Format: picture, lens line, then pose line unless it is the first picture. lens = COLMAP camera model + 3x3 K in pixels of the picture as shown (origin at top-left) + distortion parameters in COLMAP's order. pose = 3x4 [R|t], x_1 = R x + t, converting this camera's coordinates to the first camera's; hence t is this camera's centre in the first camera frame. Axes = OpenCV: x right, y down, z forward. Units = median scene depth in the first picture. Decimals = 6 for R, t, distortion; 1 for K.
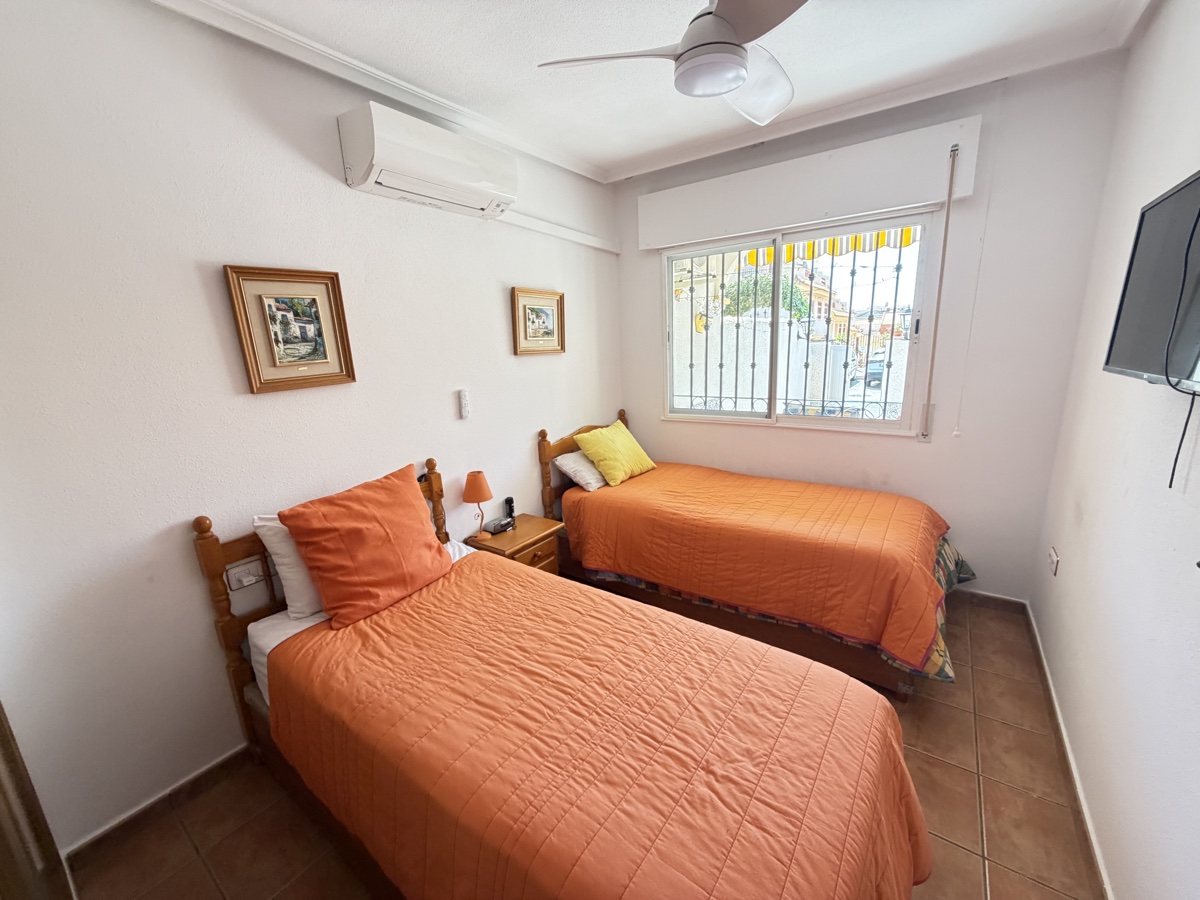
lens RADIAL K [[477.5, 0, 601.1], [0, 477.5, 449.2], [0, 0, 1]] dist [0.001182, -0.000021]
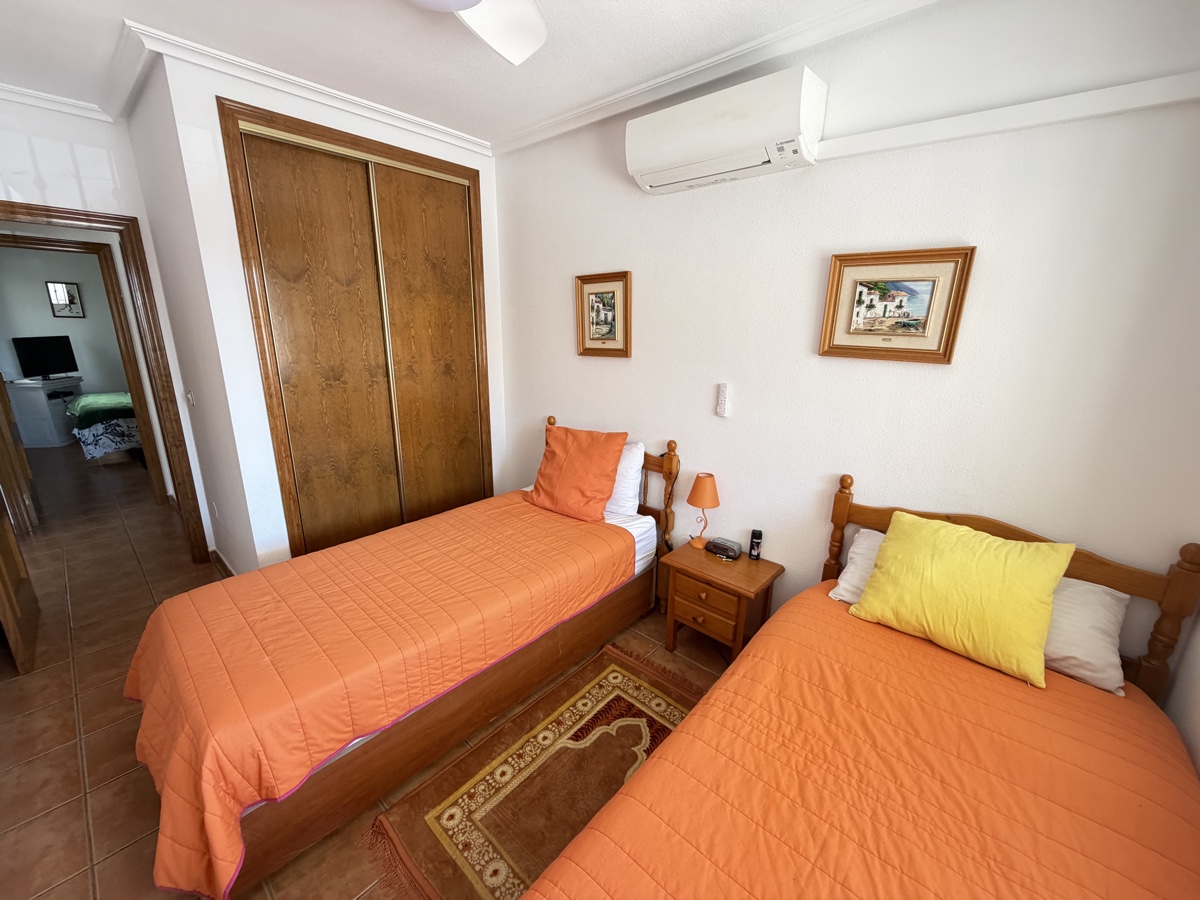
lens RADIAL K [[477.5, 0, 598.6], [0, 477.5, 454.4], [0, 0, 1]] dist [0.001182, -0.000021]
pose [[-0.109128, 0.291243, -0.950404, 0.747880], [-0.240083, 0.920086, 0.309520, -0.267897], [0.964599, 0.261954, -0.030485, 0.992405]]
